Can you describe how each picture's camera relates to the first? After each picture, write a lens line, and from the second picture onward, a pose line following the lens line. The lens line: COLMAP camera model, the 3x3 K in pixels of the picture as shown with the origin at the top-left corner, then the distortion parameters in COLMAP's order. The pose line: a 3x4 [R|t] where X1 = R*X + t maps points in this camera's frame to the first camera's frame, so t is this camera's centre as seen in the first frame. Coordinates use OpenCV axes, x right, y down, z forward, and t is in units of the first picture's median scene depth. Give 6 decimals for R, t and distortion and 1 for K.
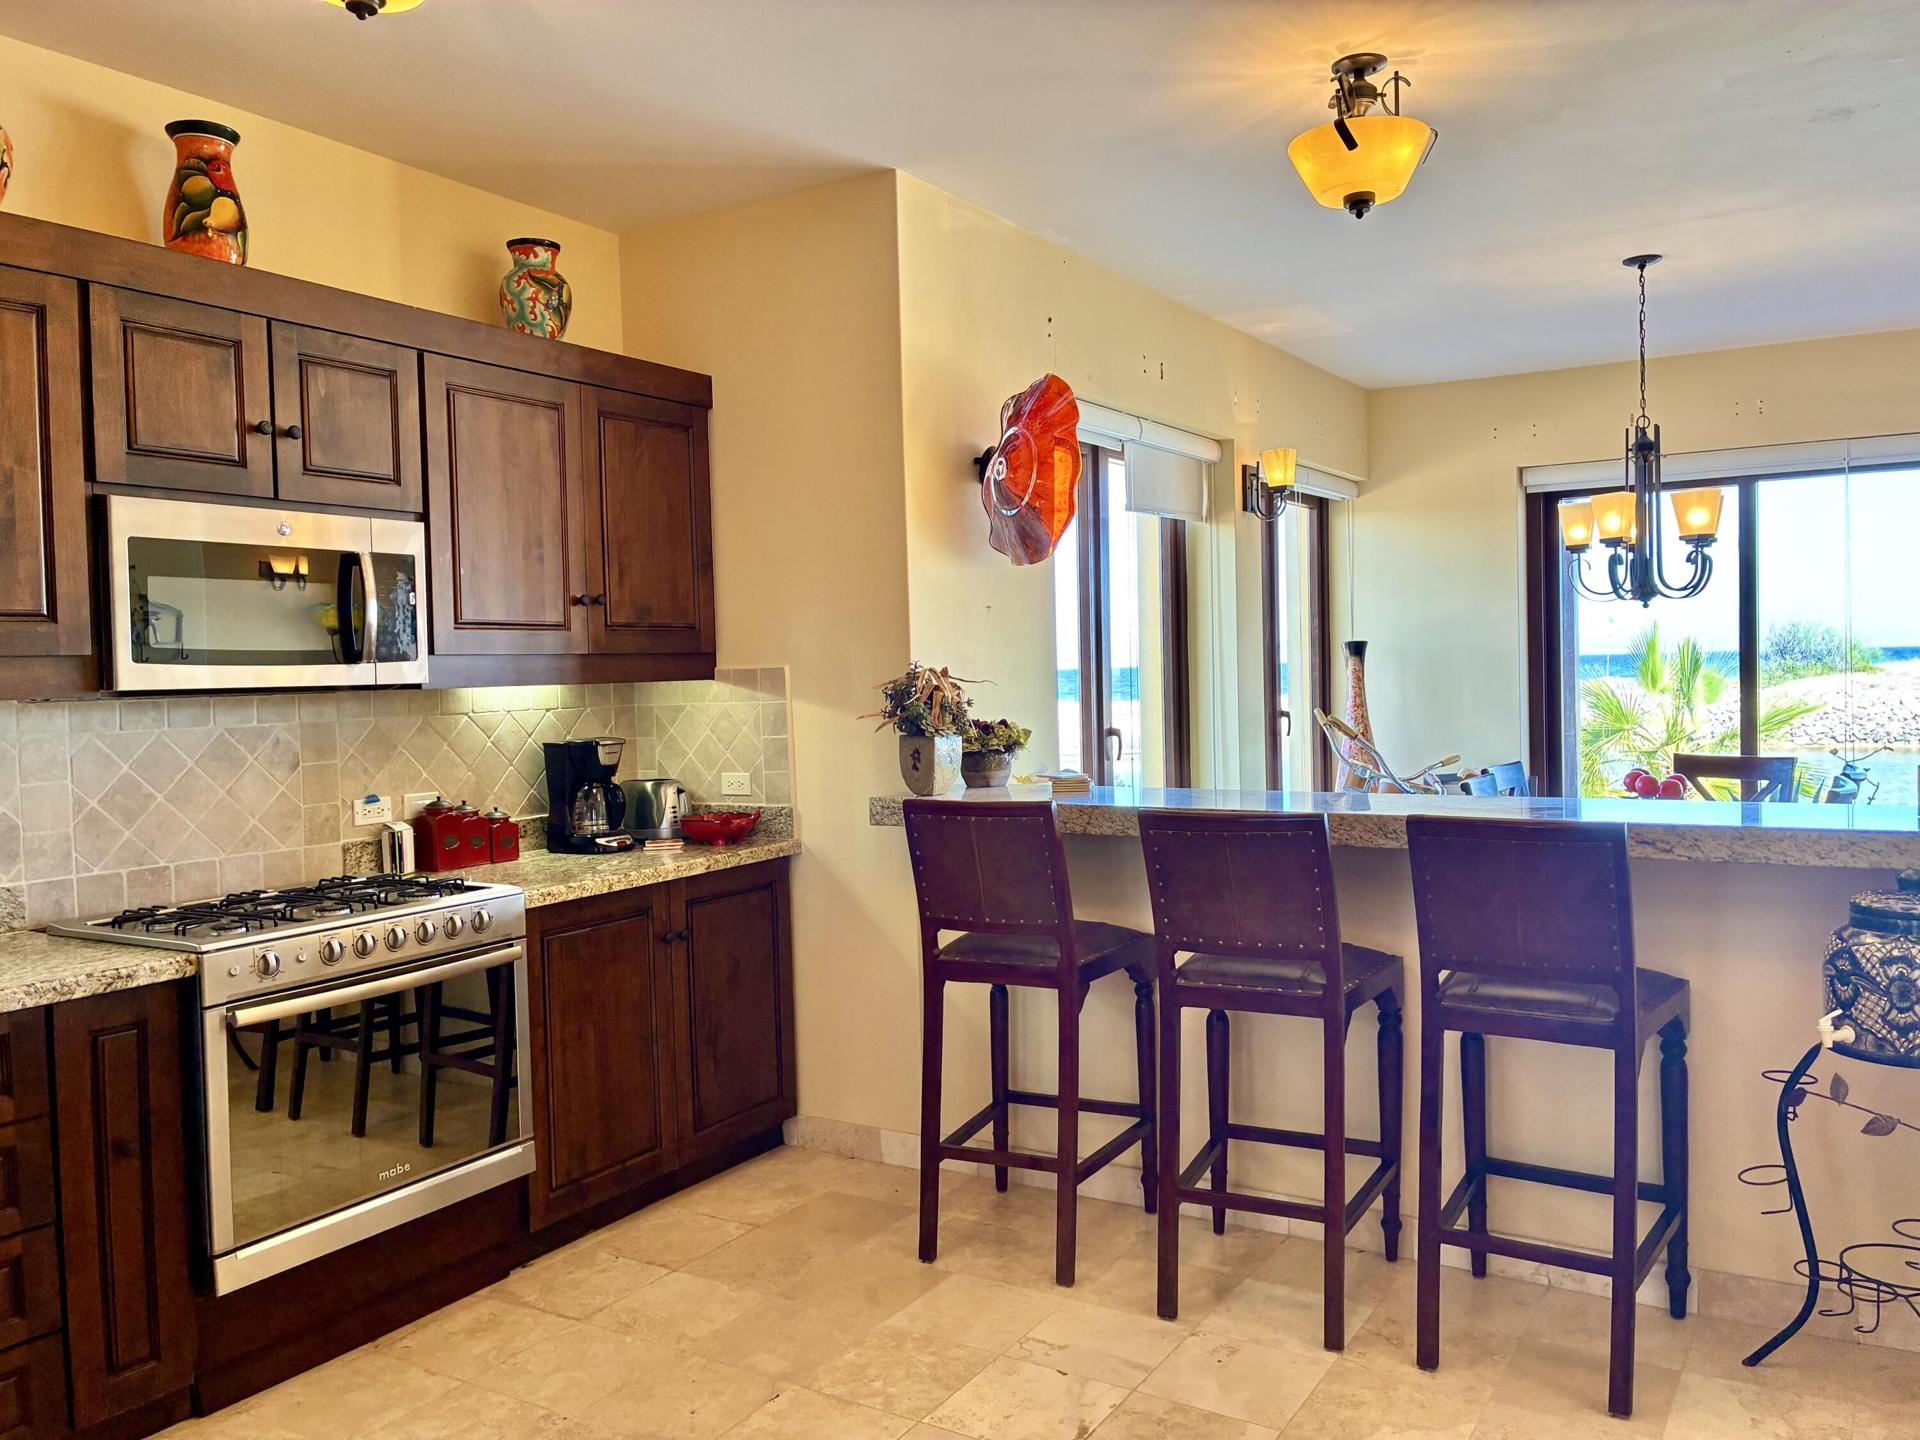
lens RADIAL K [[1460.8, 0, 963.9], [0, 1460.8, 715.7], [0, 0, 1]] dist [0.057885, -0.045044]
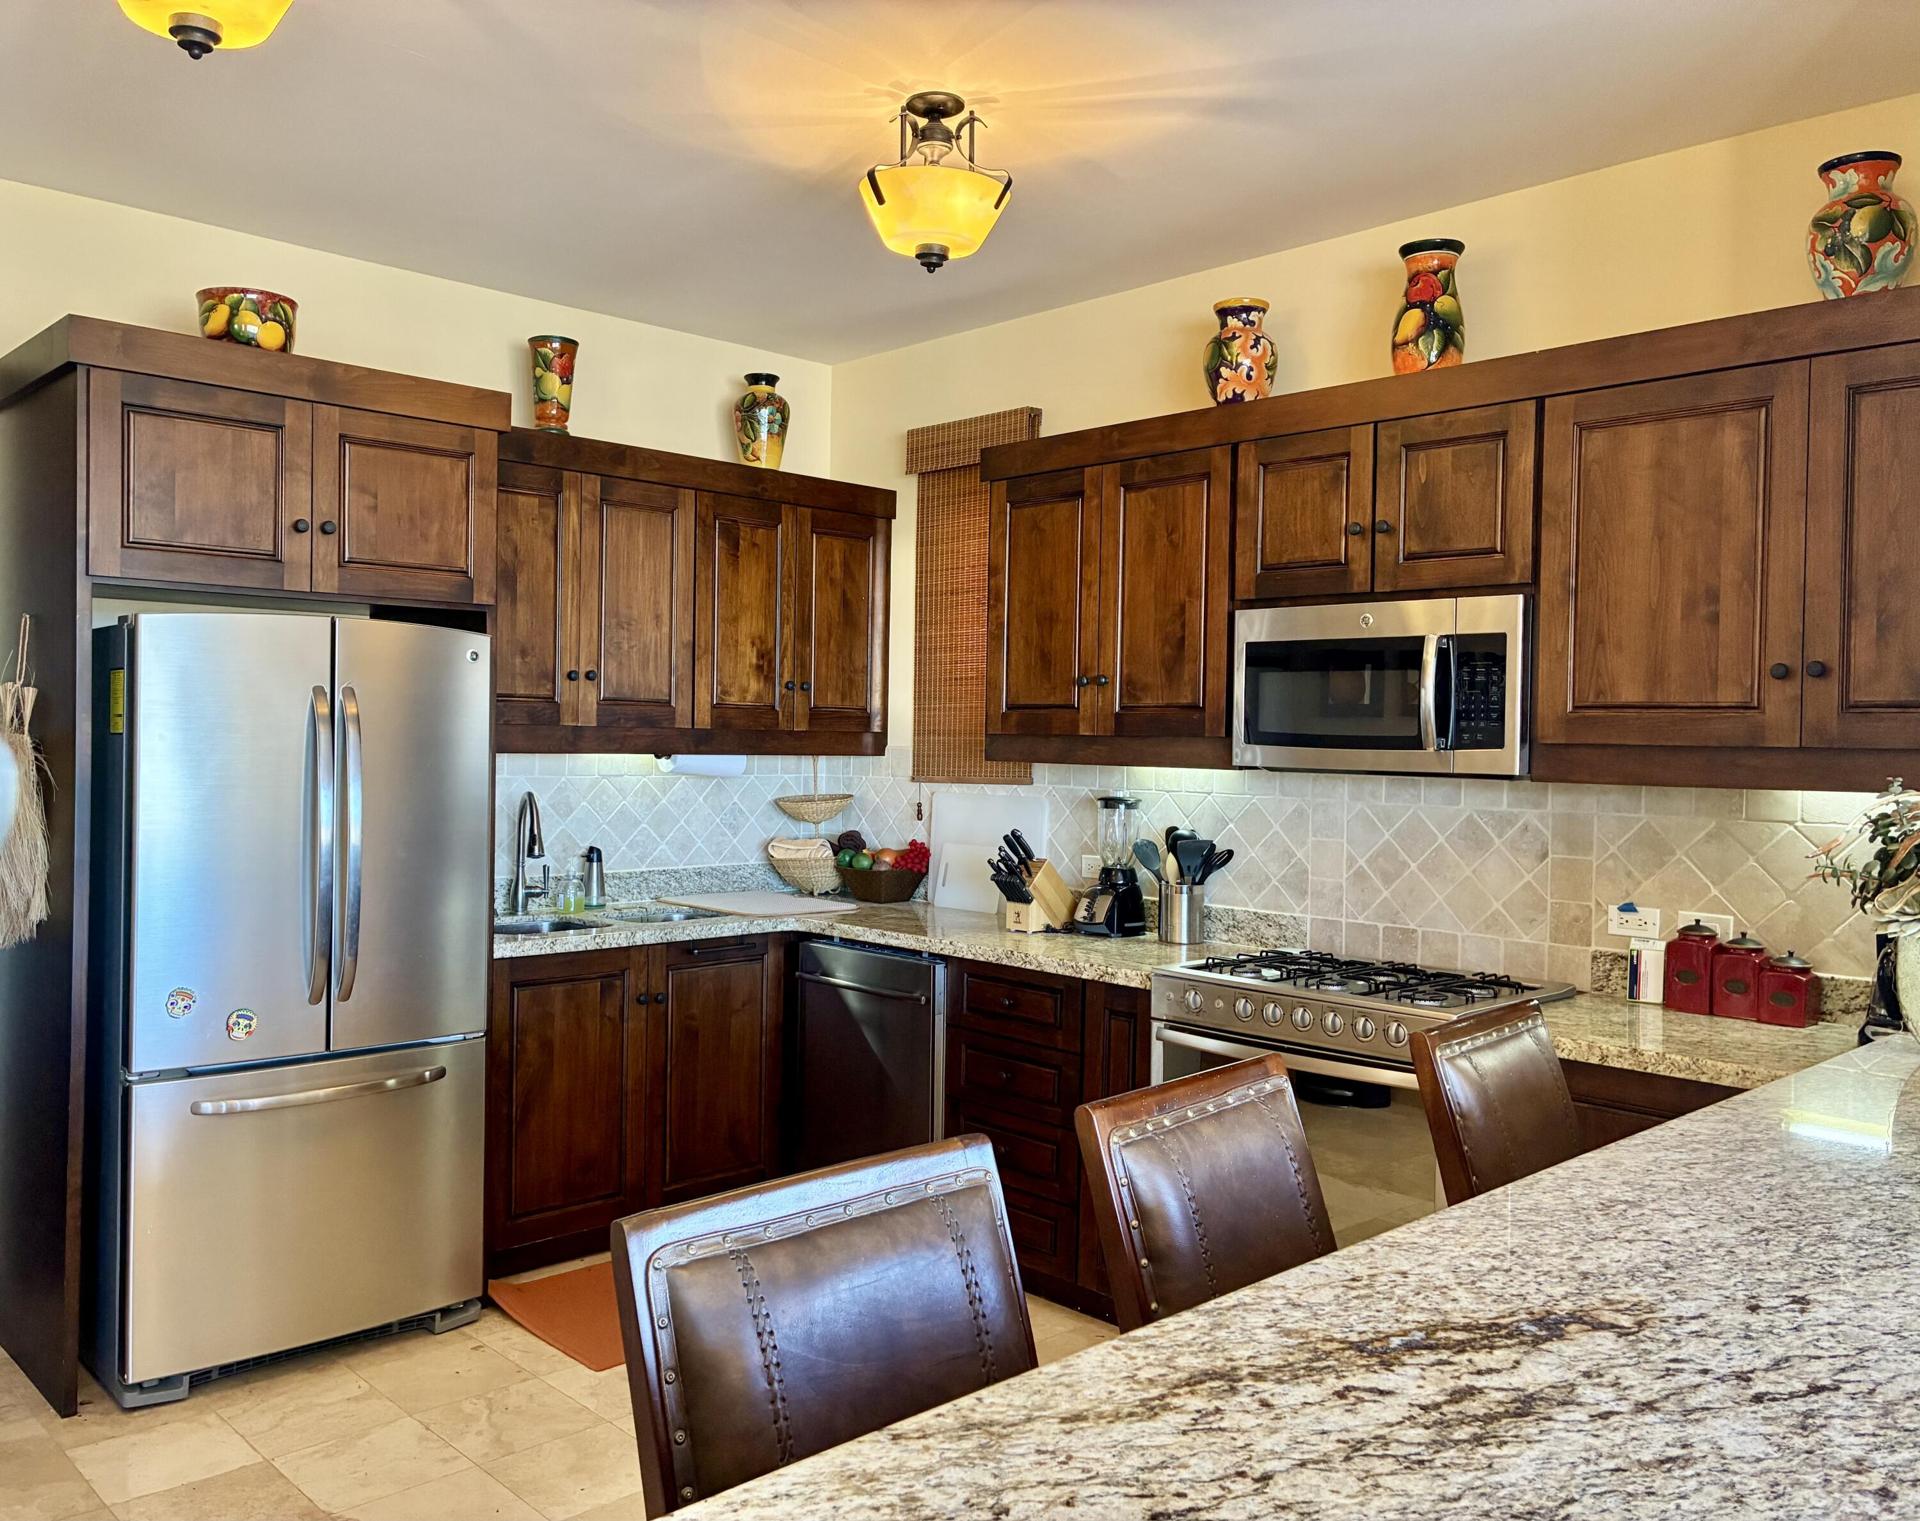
lens RADIAL K [[1562.7, 0, 918.4], [0, 1562.7, 755.8], [0, 0, 1]] dist [0.039343, 0.004478]
pose [[-0.257872, 0.034124, -0.965576, 0.679021], [-0.043134, 0.997973, 0.046788, -0.065714], [0.965216, 0.053714, -0.255877, 0.940776]]
